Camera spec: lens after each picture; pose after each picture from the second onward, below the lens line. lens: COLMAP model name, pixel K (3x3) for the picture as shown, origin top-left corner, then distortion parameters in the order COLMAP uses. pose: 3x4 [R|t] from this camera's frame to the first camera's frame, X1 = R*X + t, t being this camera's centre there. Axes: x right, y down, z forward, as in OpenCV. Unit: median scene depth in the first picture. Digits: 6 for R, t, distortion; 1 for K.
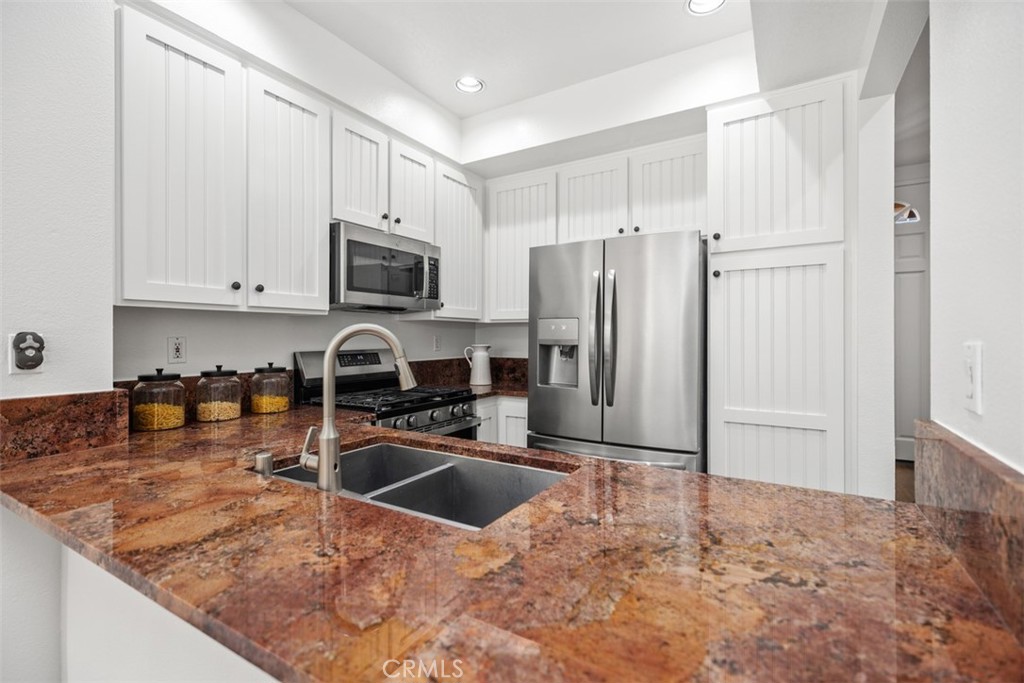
lens RADIAL K [[462.4, 0, 515.9], [0, 462.4, 336.9], [0, 0, 1]] dist [-0.000833, 0.000458]
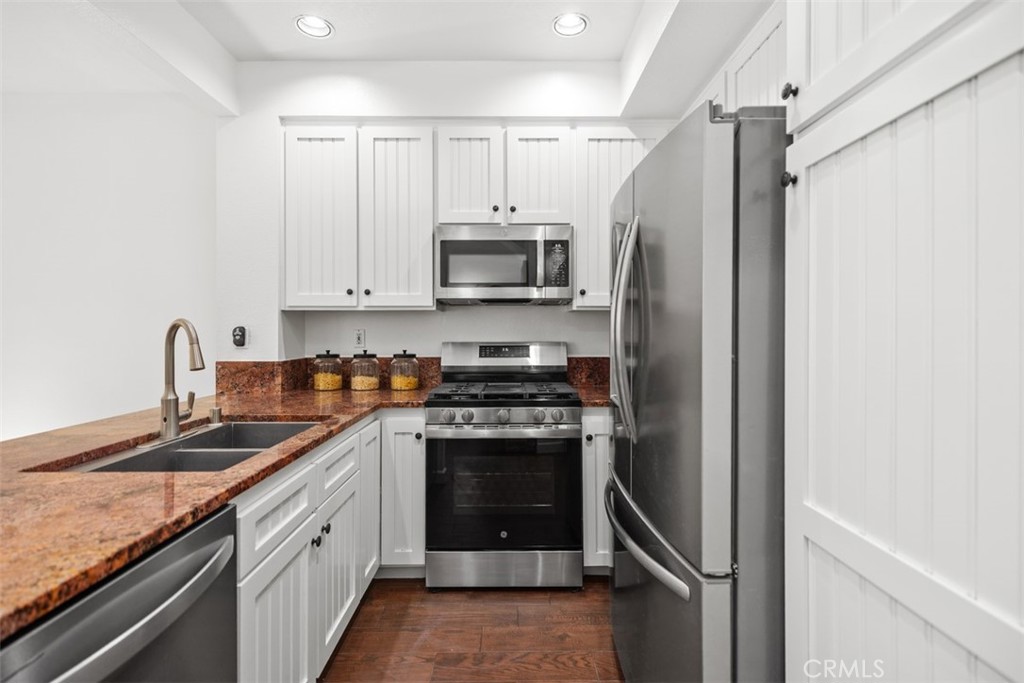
lens RADIAL K [[462.4, 0, 518.9], [0, 462.4, 324.8], [0, 0, 1]] dist [-0.000833, 0.000458]
pose [[0.506803, -0.001787, -0.862060, 0.602197], [-0.002548, 0.999990, -0.003572, -0.007265], [0.862058, 0.004007, 0.506793, 0.541486]]
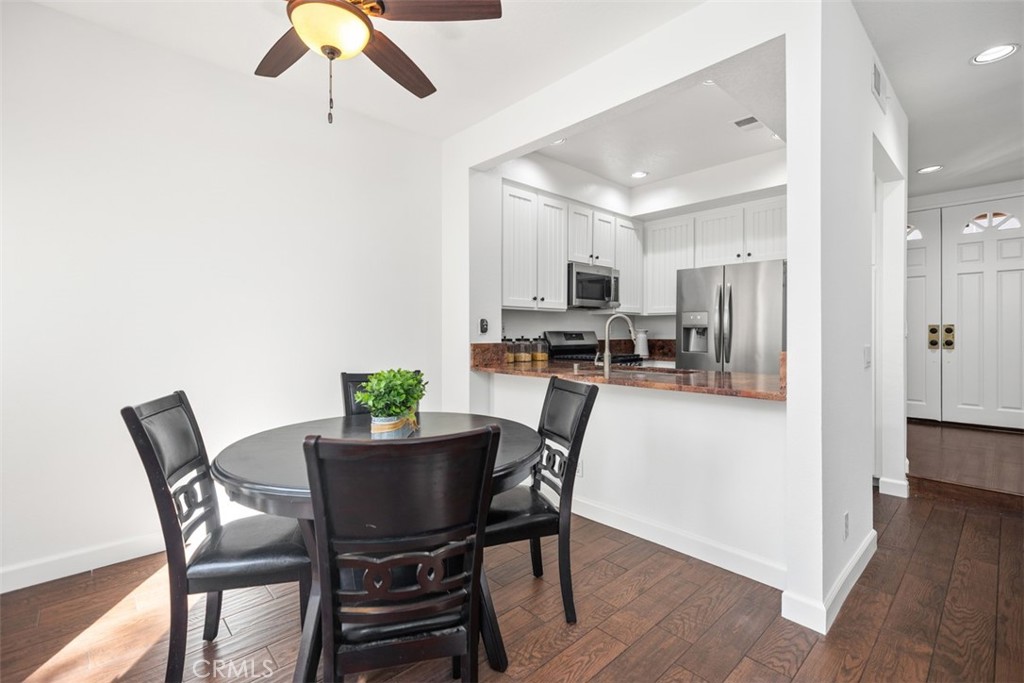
lens RADIAL K [[462.4, 0, 509.7], [0, 462.4, 333.1], [0, 0, 1]] dist [-0.000833, 0.000458]
pose [[0.958478, 0.002381, -0.285158, -0.075865], [-0.002305, 0.999997, 0.000605, 0.036920], [0.285158, 0.000078, 0.958480, -0.809110]]
